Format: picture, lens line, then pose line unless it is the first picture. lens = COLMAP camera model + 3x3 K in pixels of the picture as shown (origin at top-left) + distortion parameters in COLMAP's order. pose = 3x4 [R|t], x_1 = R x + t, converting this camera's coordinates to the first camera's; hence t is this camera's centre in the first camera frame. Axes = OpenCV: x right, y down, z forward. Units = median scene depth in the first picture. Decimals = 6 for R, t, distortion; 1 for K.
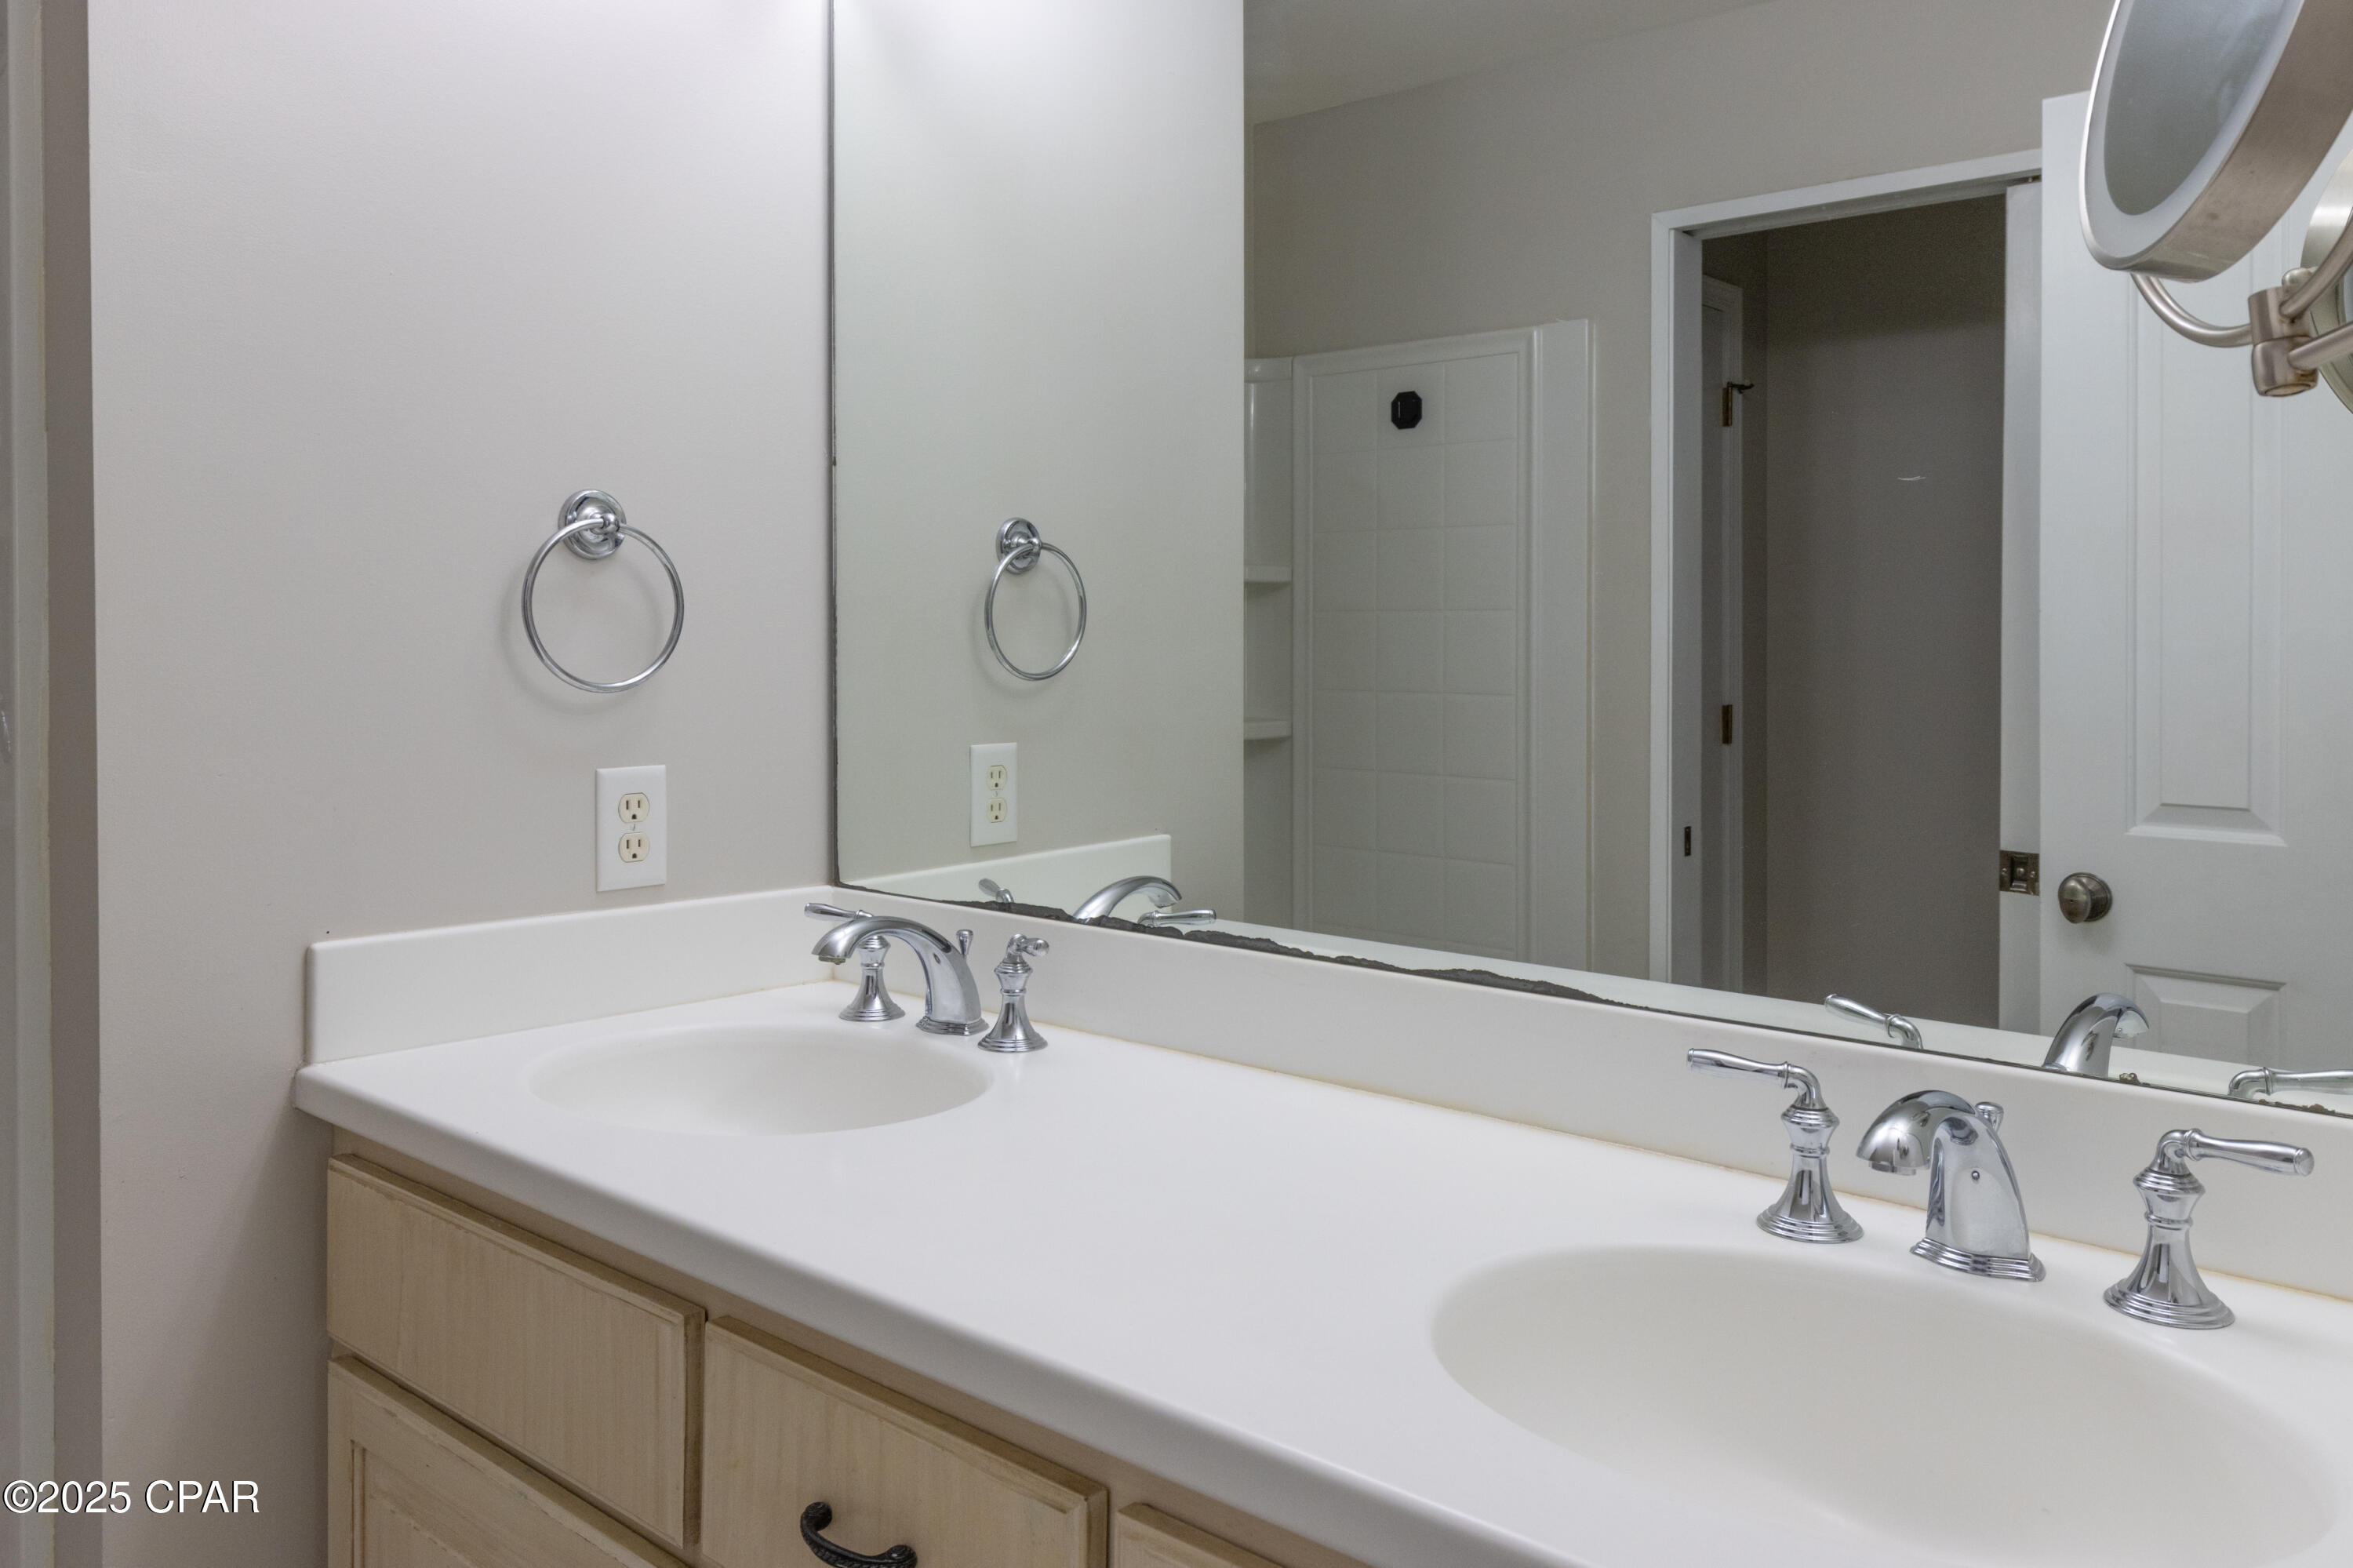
lens RADIAL K [[1737.8, 0, 1182.4], [0, 1737.8, 680.1], [0, 0, 1]] dist [0.010951, -0.007622]
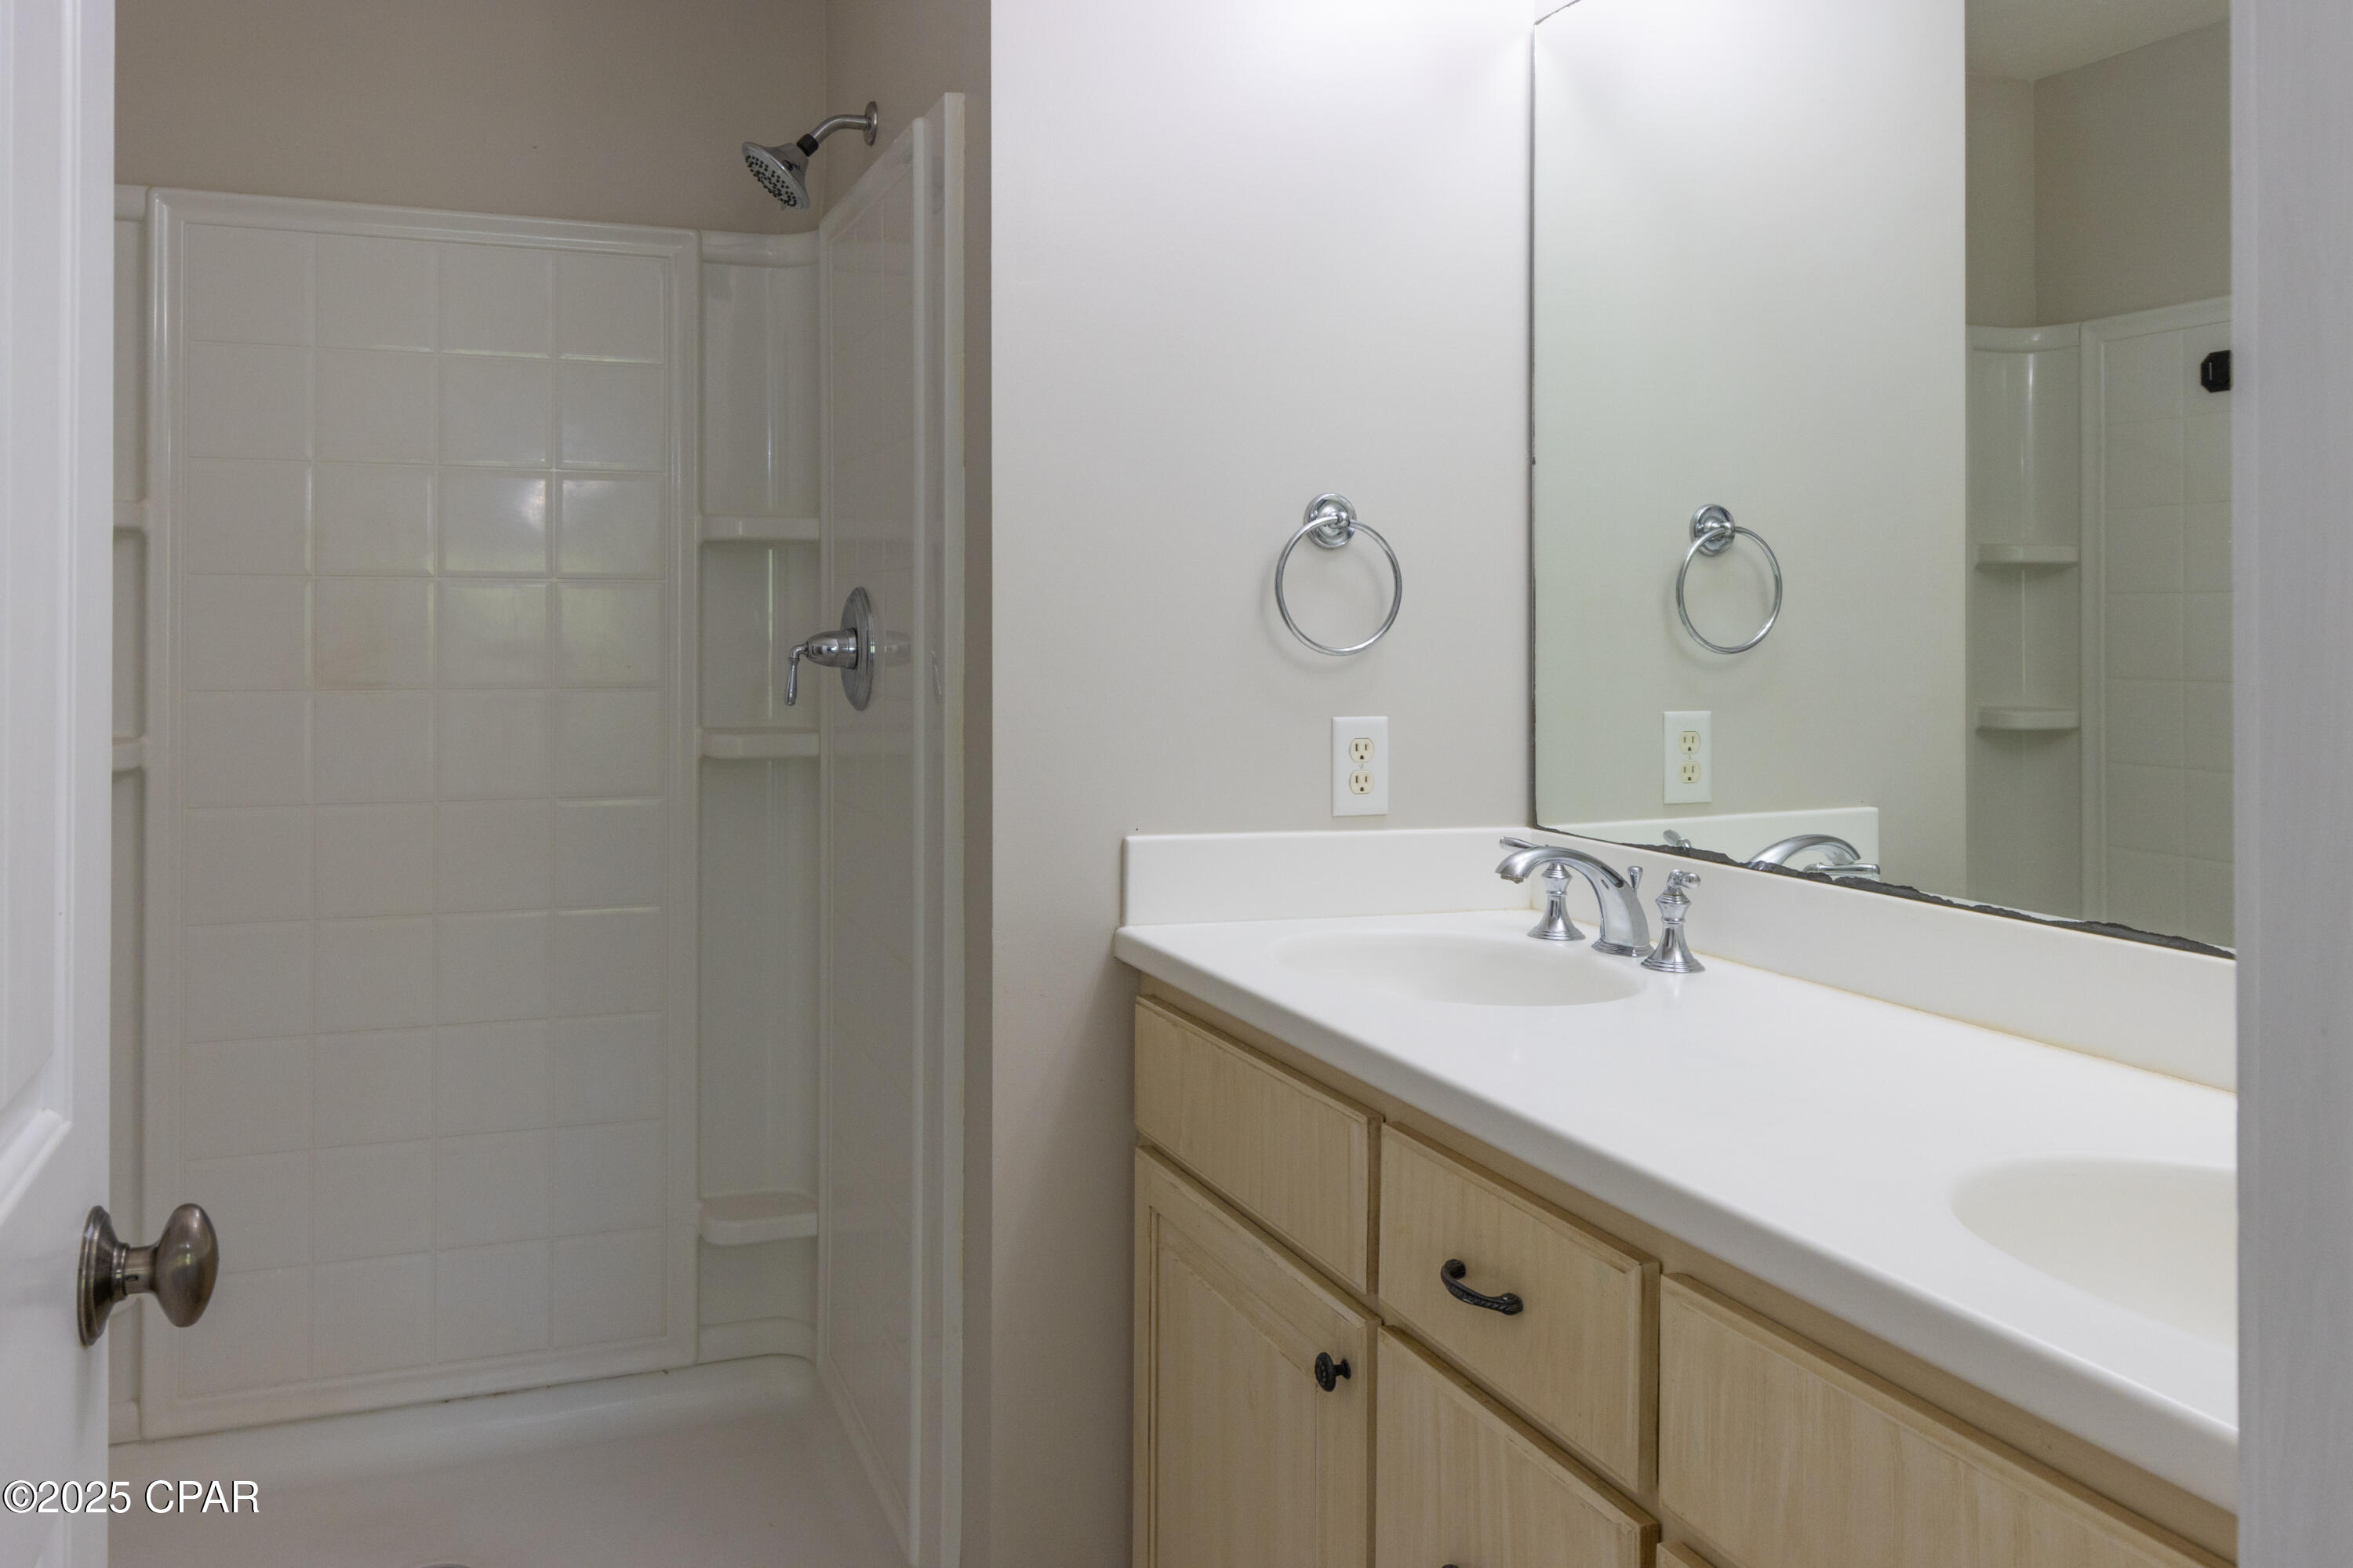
lens RADIAL K [[1747.8, 0, 1196.5], [0, 1747.8, 715.7], [0, 0, 1]] dist [0.006843, -0.002539]
pose [[0.904350, 0.019475, -0.426347, 0.107566], [-0.009400, 0.999625, 0.025723, 0.018170], [0.426688, -0.019255, 0.904194, -0.172306]]
